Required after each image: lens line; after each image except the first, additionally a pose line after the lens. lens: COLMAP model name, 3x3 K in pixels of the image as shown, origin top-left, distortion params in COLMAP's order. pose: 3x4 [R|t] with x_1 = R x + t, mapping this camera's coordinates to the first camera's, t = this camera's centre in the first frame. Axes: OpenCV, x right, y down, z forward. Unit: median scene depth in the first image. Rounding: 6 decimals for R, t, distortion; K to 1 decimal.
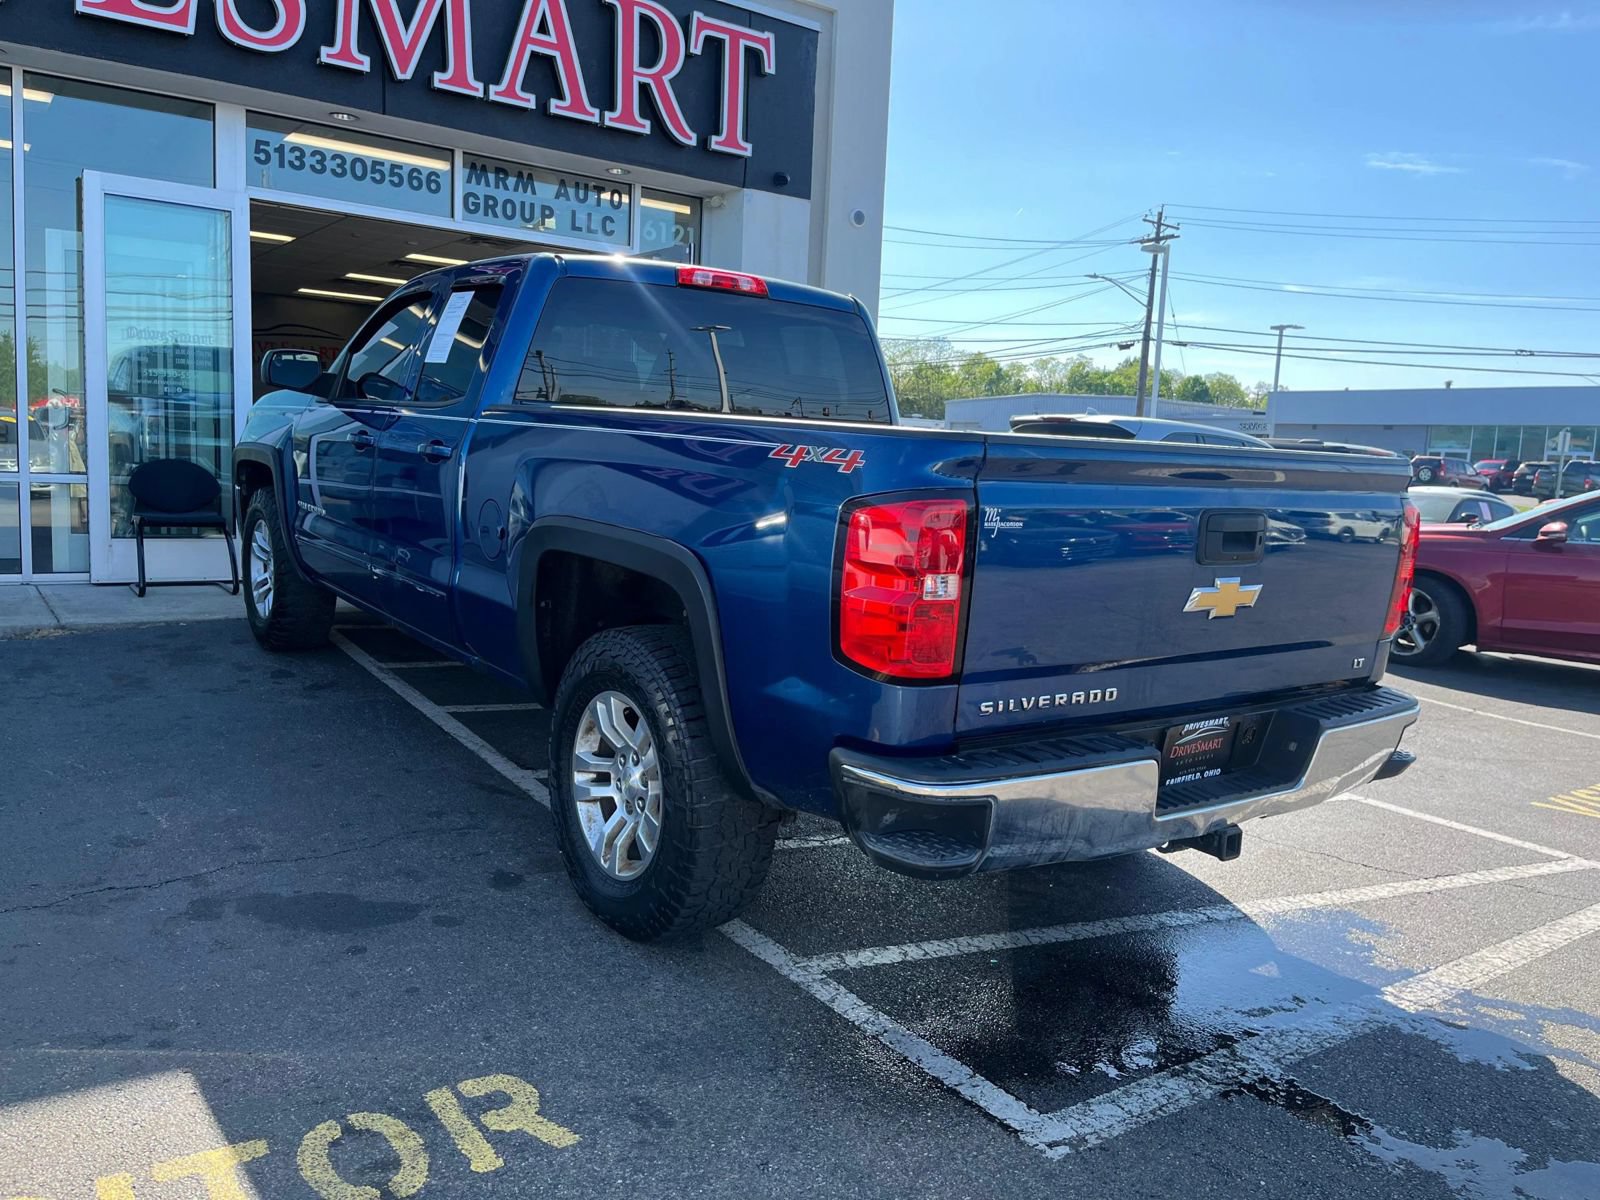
lens RADIAL K [[1260.1, 0, 755.6], [0, 1260.1, 611.0], [0, 0, 1]] dist [0.025017, -0.017787]
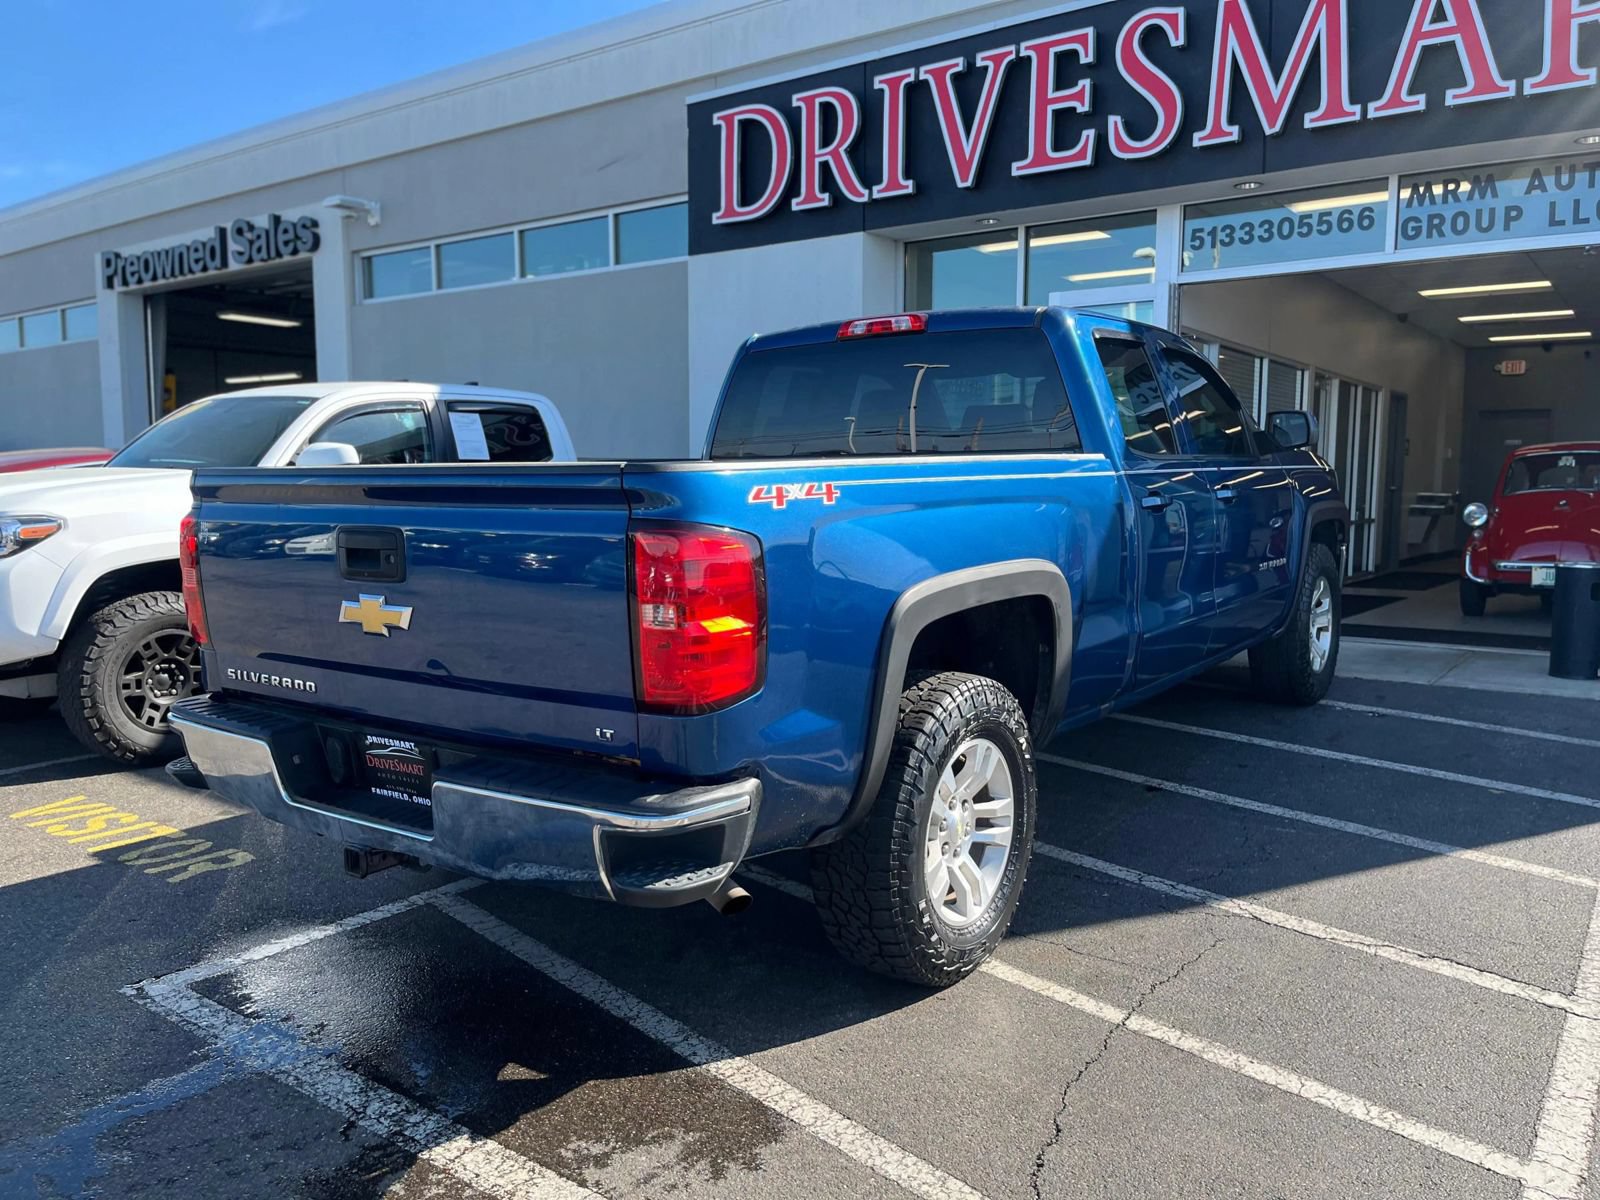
lens RADIAL K [[1187.8, 0, 786.9], [0, 1187.8, 594.4], [0, 0, 1]] dist [0.042511, -0.060287]
pose [[0.309908, 0.040726, -0.949894, 0.483892], [-0.105042, 0.994433, 0.008365, -0.024409], [0.944946, 0.097186, 0.312461, 0.355754]]
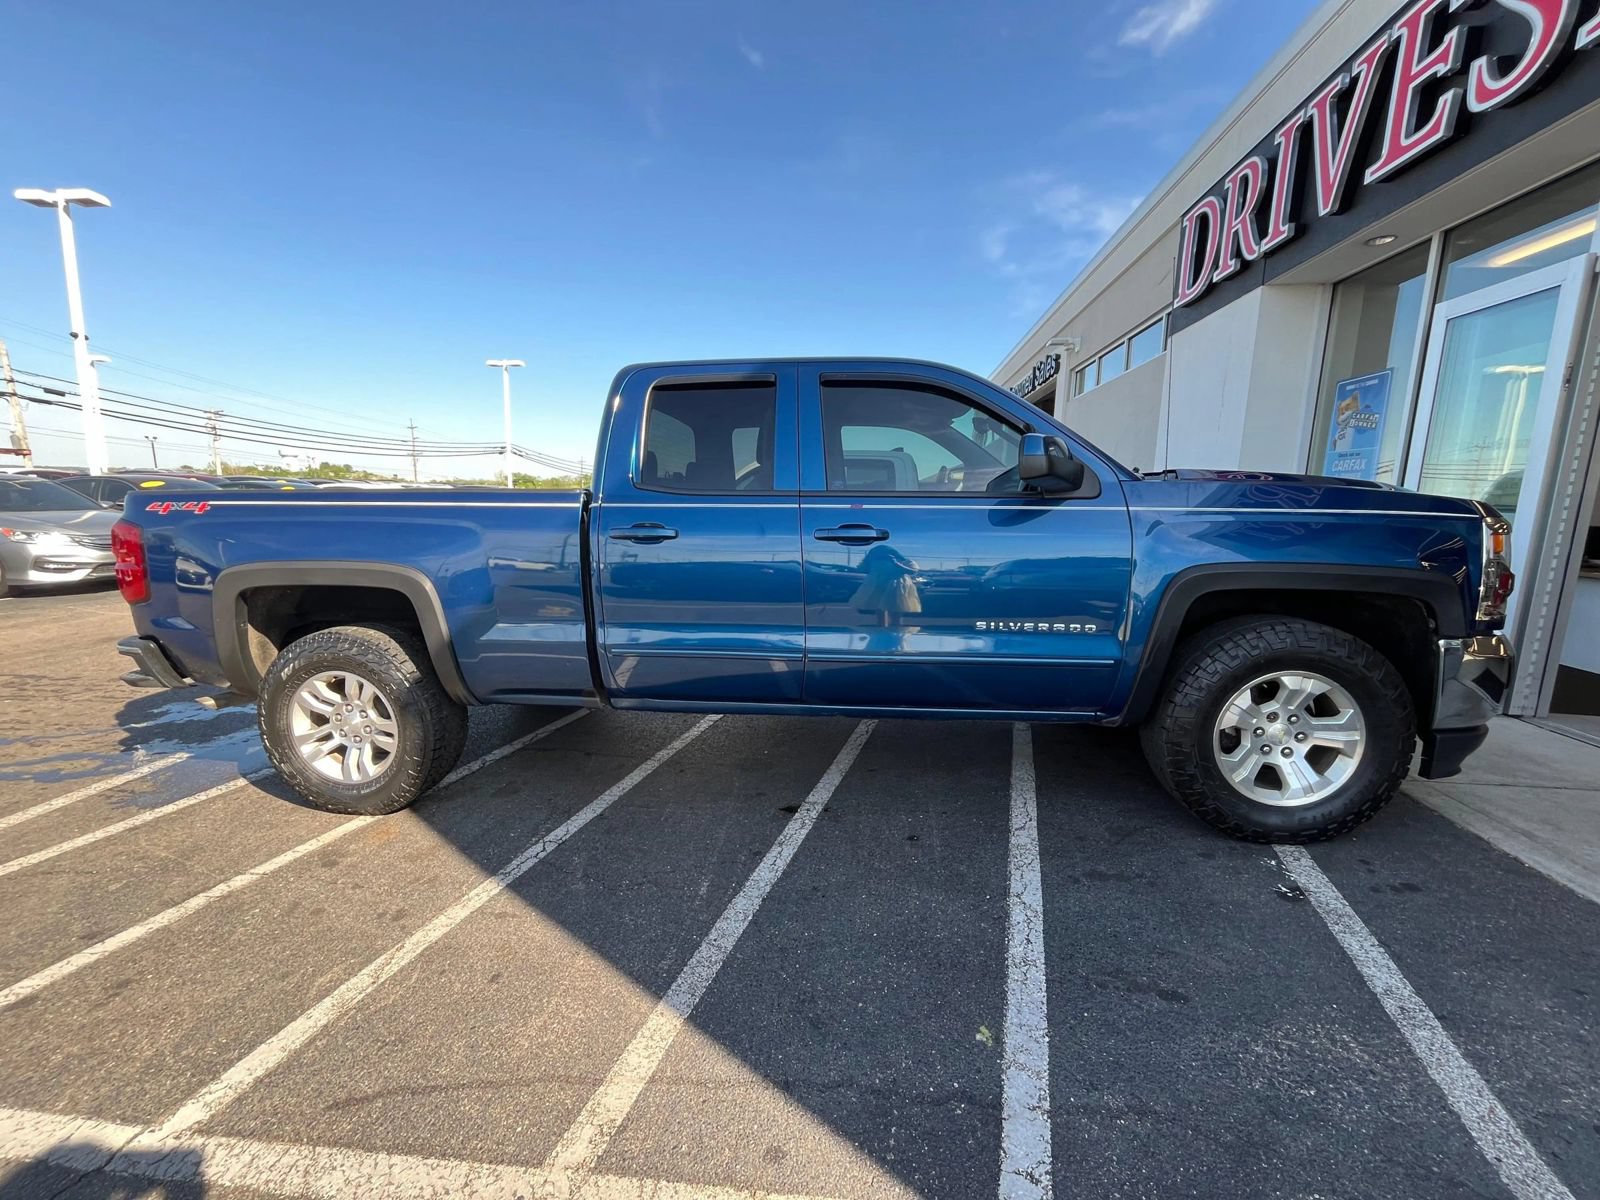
lens RADIAL K [[604.2, 0, 787.9], [0, 604.2, 591.6], [0, 0, 1]] dist [-0.001350, -0.000102]
pose [[-0.664285, 0.069177, -0.744272, 0.237285], [-0.133042, 0.968868, 0.208795, -0.120149], [0.735544, 0.237719, -0.634401, 0.868273]]
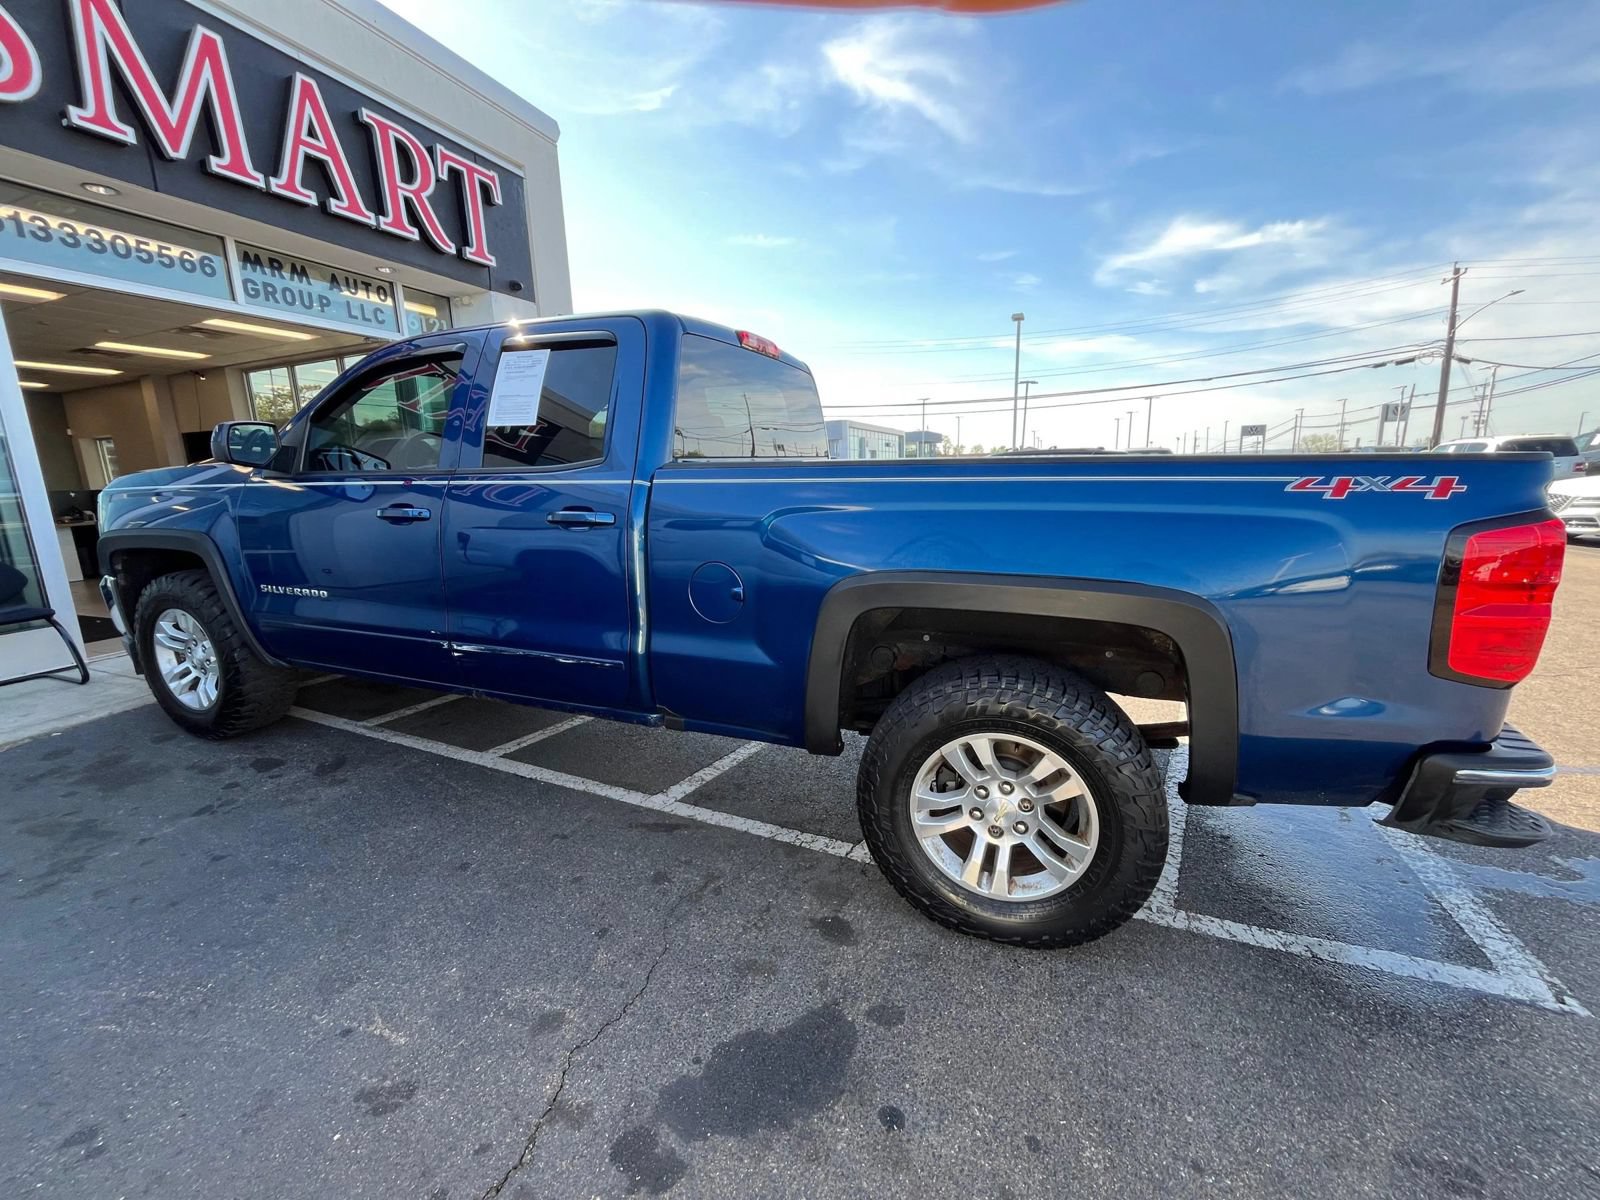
lens RADIAL K [[675.3, 0, 784.5], [0, 675.3, 597.9], [0, 0, 1]] dist [0.003103, -0.001456]
pose [[0.829628, -0.179633, 0.528630, -0.209569], [0.144349, 0.983647, 0.107711, -0.051822], [-0.539334, -0.013053, 0.841991, 0.249262]]
